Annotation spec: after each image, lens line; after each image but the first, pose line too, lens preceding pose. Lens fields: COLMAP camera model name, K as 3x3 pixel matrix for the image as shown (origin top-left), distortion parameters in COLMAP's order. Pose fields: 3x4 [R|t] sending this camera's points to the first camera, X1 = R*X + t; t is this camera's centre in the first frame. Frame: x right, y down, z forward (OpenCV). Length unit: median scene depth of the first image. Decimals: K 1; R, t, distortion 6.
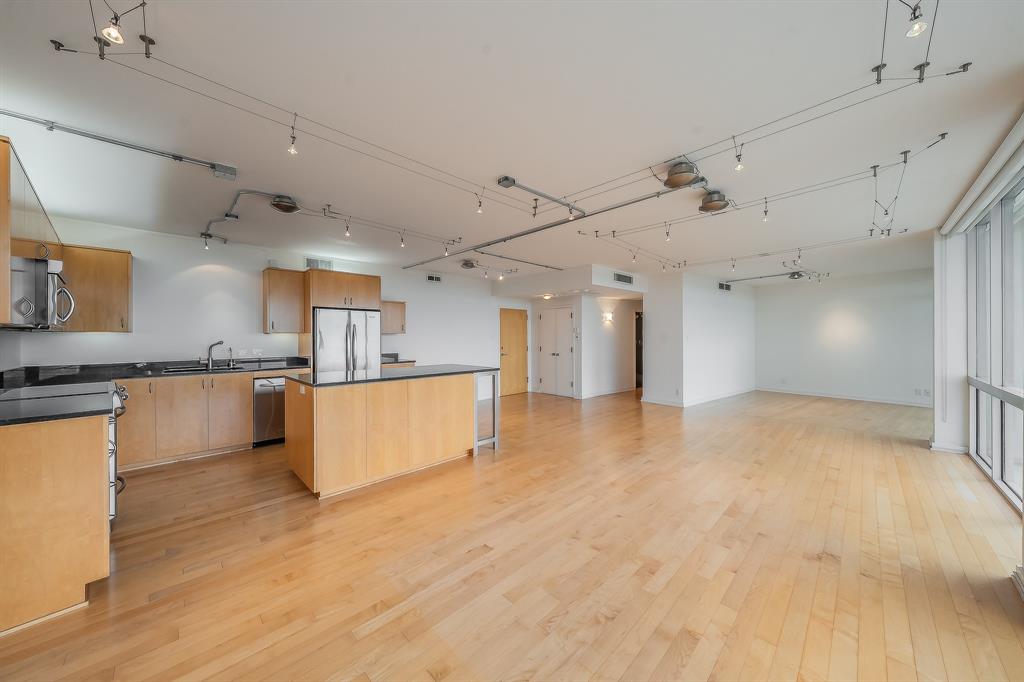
lens RADIAL K [[347.5, 0, 509.1], [0, 347.5, 339.0], [0, 0, 1]] dist [-0.005997, 0.000914]
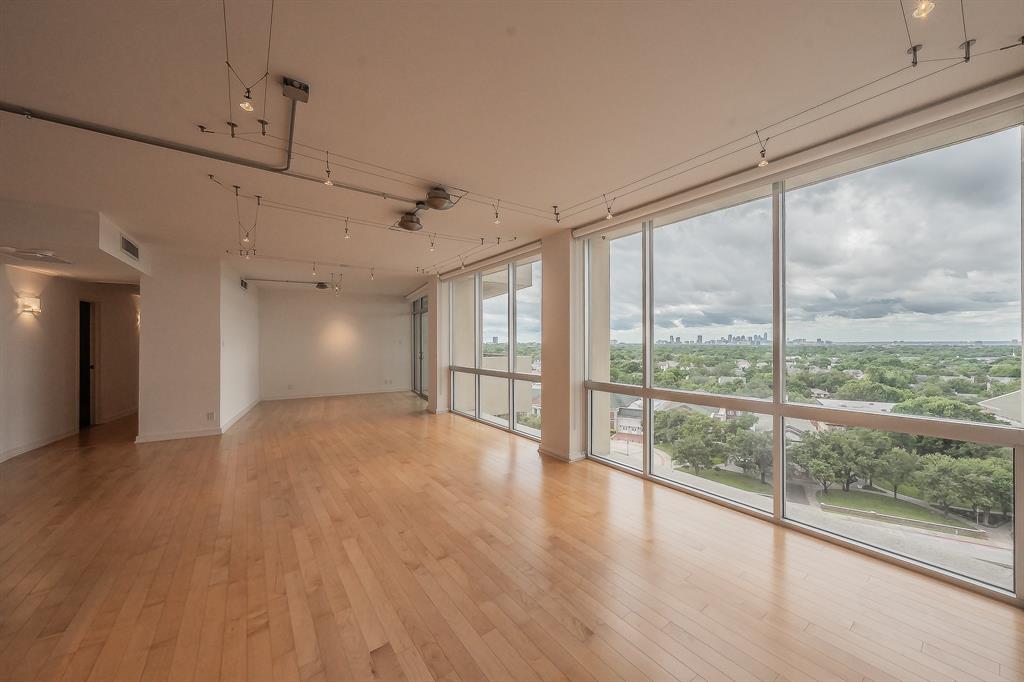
lens RADIAL K [[372.5, 0, 544.6], [0, 372.5, 343.0], [0, 0, 1]] dist [-0.001868, -0.000049]
pose [[0.099339, -0.001274, 0.995053, -0.444478], [0.008348, 0.999965, 0.000447, 0.000225], [-0.995019, 0.008262, 0.099346, 0.350412]]
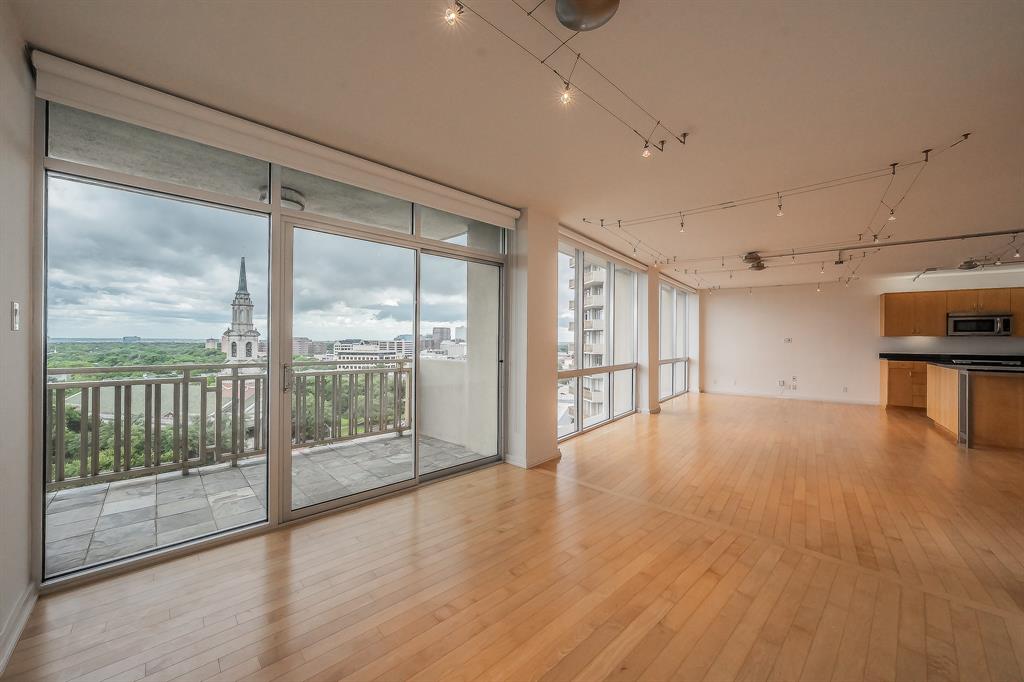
lens RADIAL K [[381.3, 0, 516.1], [0, 381.3, 336.3], [0, 0, 1]] dist [0.000493, -0.000314]
pose [[-0.990178, -0.006682, -0.139652, 1.577064], [-0.005938, 0.999966, -0.005748, 0.003379], [0.139686, -0.004863, -0.990184, 2.124109]]
